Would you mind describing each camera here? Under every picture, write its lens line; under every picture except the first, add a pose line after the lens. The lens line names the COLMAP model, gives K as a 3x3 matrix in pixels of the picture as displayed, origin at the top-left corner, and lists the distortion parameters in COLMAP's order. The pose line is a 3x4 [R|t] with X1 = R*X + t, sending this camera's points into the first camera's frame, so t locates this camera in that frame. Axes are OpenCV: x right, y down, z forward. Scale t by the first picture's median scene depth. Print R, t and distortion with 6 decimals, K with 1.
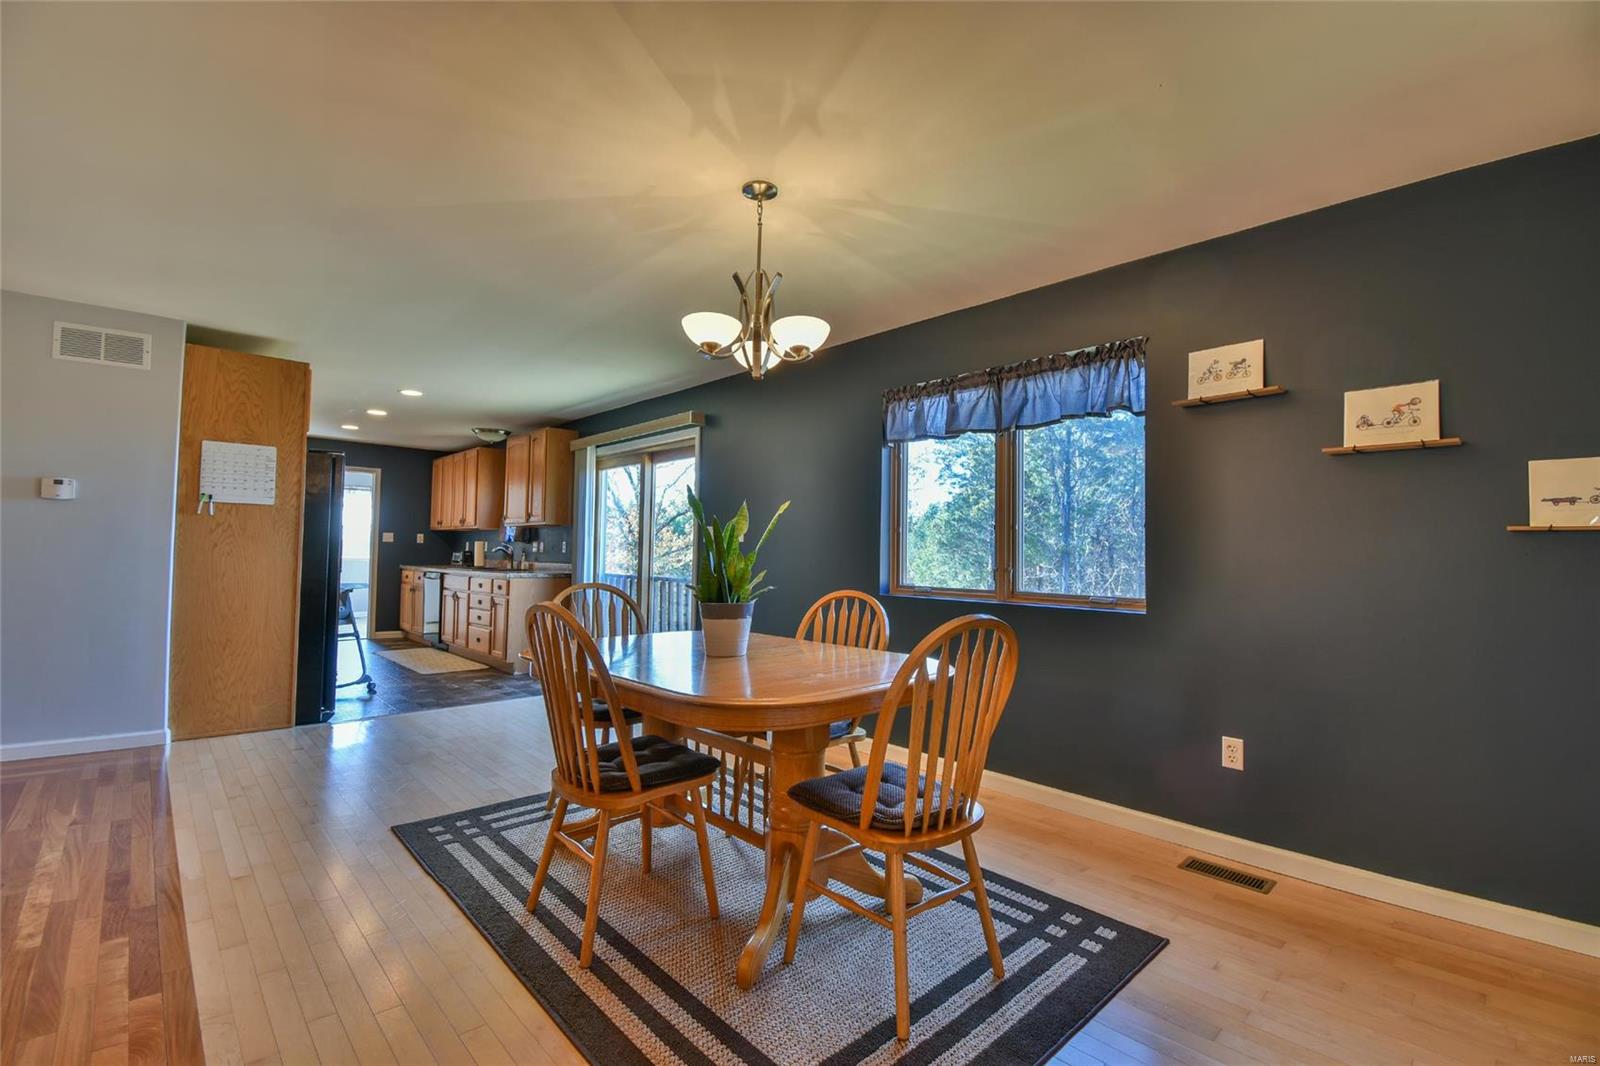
lens RADIAL K [[705.7, 0, 802.7], [0, 705.7, 528.8], [0, 0, 1]] dist [0.016524, -0.024511]
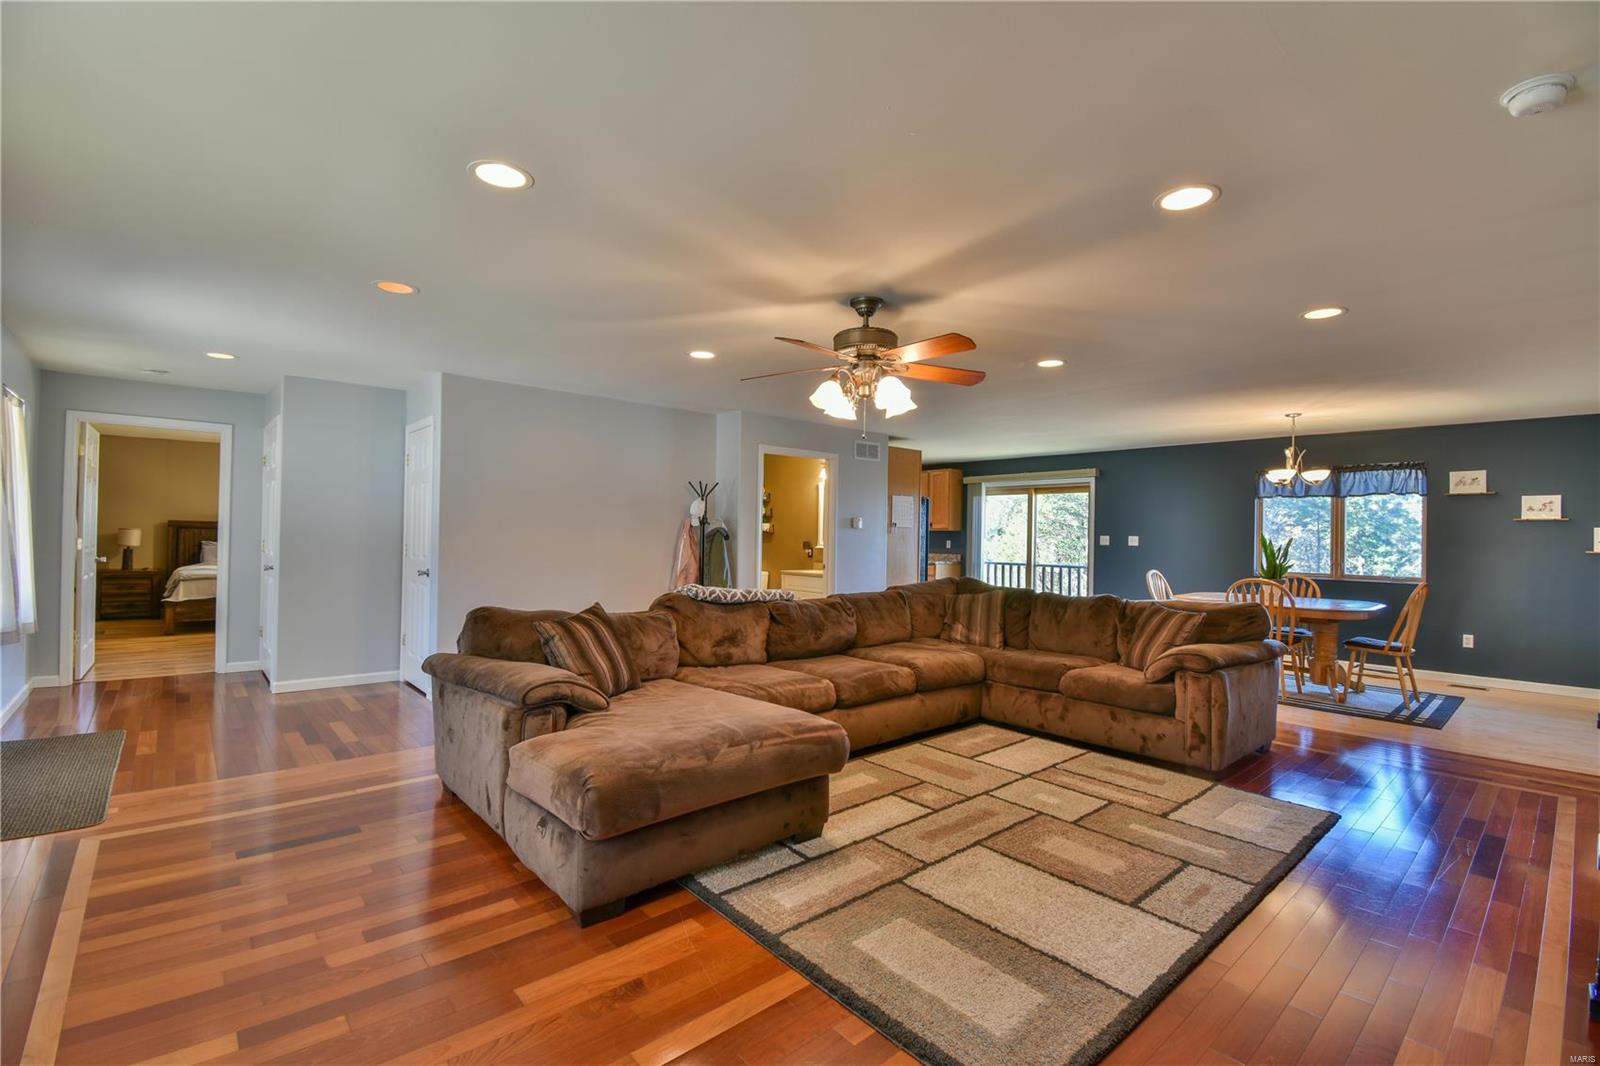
lens RADIAL K [[705.7, 0, 802.7], [0, 705.7, 528.8], [0, 0, 1]] dist [0.016524, -0.024511]
pose [[0.999667, 0.001487, -0.025751, -1.459903], [-0.000757, 0.999598, 0.028337, -0.120746], [0.025783, -0.028308, 0.999267, -1.313639]]
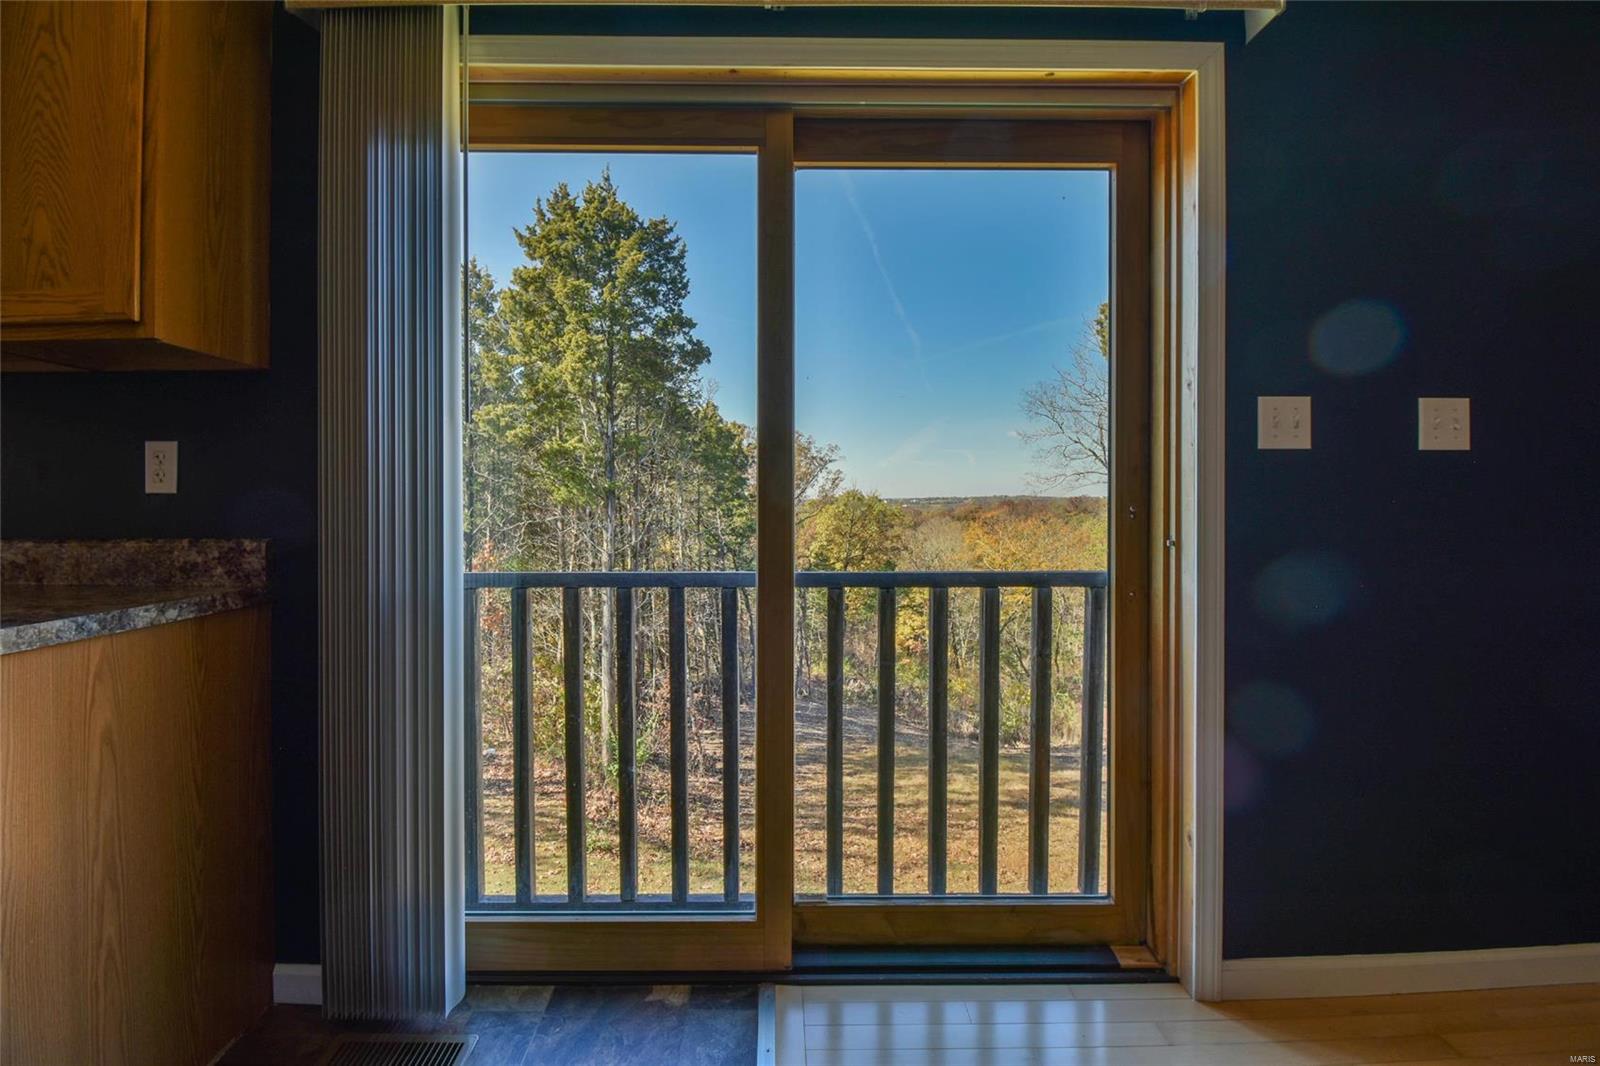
lens RADIAL K [[735.7, 0, 777.1], [0, 735.7, 506.9], [0, 0, 1]] dist [-0.001464, -0.000227]
pose [[0.684423, -0.021351, 0.728773, -0.886318], [-0.016360, 0.998870, 0.044629, 0.057606], [-0.728902, -0.042468, 0.683300, 1.663223]]
